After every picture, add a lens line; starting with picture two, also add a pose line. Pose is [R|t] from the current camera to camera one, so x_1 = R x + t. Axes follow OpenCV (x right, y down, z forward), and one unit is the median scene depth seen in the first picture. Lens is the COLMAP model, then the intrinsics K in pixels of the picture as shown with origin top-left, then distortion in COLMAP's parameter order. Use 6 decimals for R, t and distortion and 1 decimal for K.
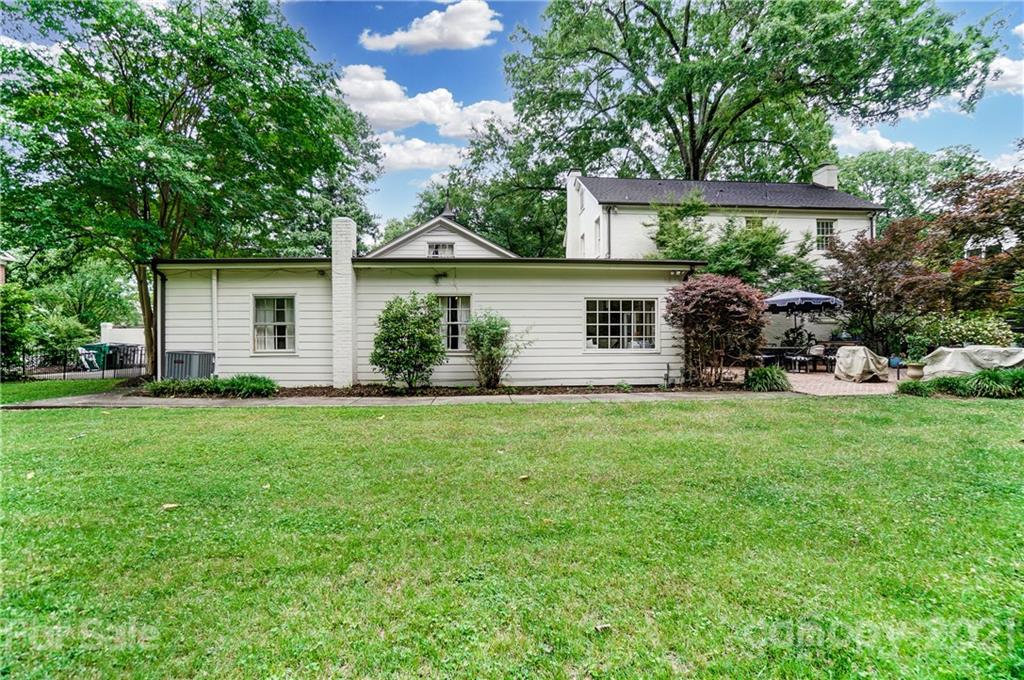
lens RADIAL K [[452.0, 0, 510.4], [0, 452.0, 337.1], [0, 0, 1]] dist [-0.027978, 0.001056]
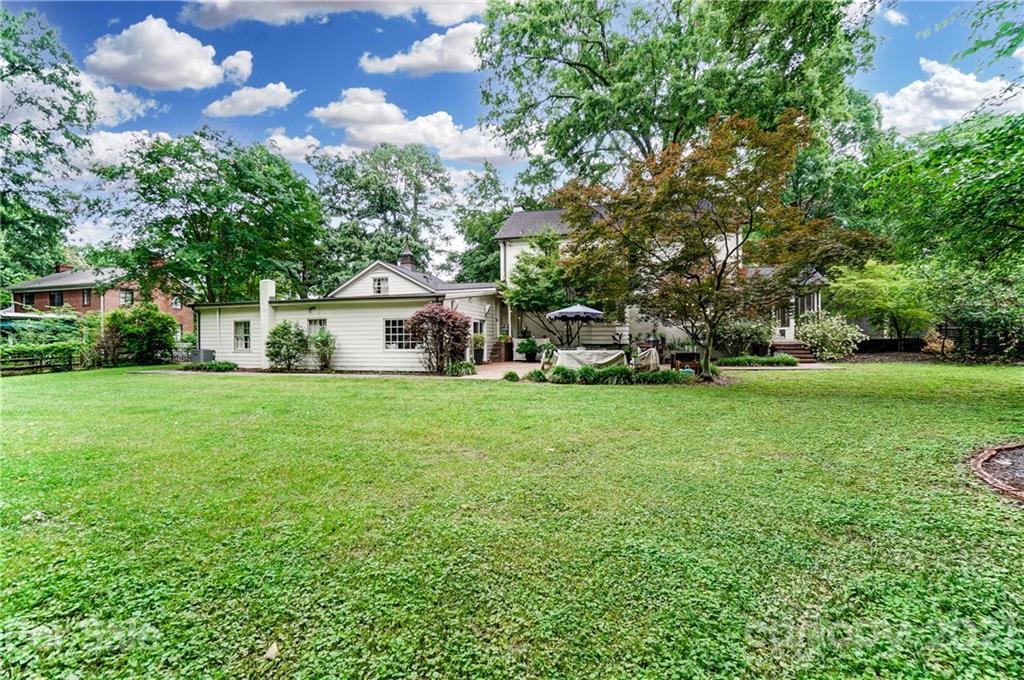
lens RADIAL K [[452.0, 0, 508.0], [0, 452.0, 339.0], [0, 0, 1]] dist [-0.027978, 0.001056]
pose [[0.943201, -0.001877, -0.332216, 1.175350], [0.004877, 0.999955, 0.008198, -0.023392], [0.332186, -0.009353, 0.943168, -0.433515]]
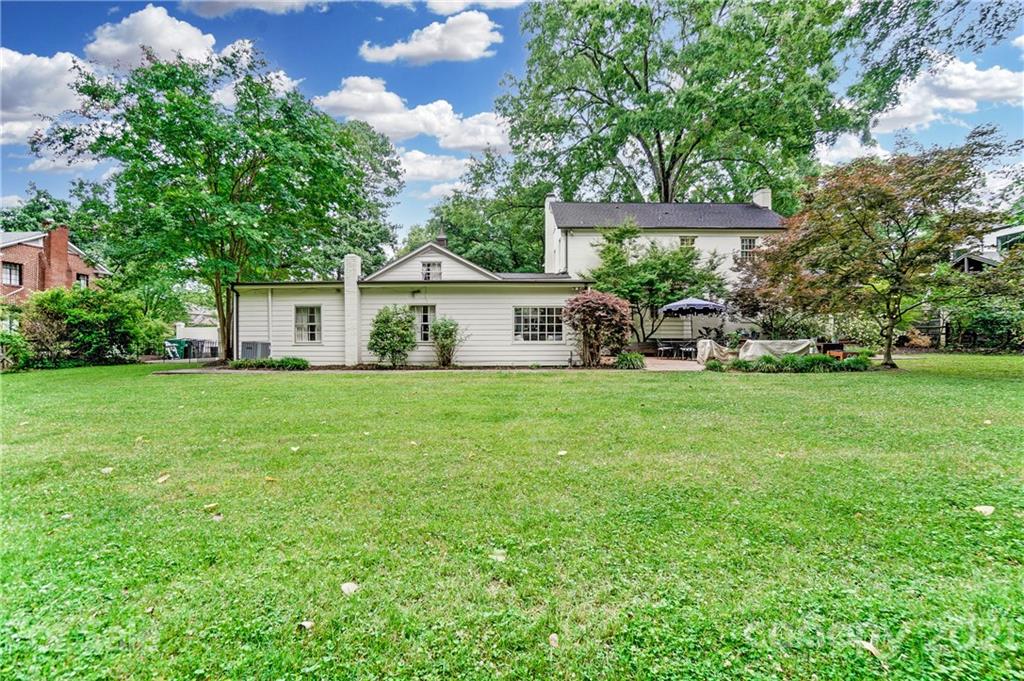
lens RADIAL K [[452.0, 0, 514.0], [0, 452.0, 339.9], [0, 0, 1]] dist [-0.027978, 0.001056]
pose [[0.998377, 0.001535, -0.056931, 0.255078], [-0.001004, 0.999956, 0.009355, 0.008984], [0.056943, -0.009283, 0.998334, -0.476476]]
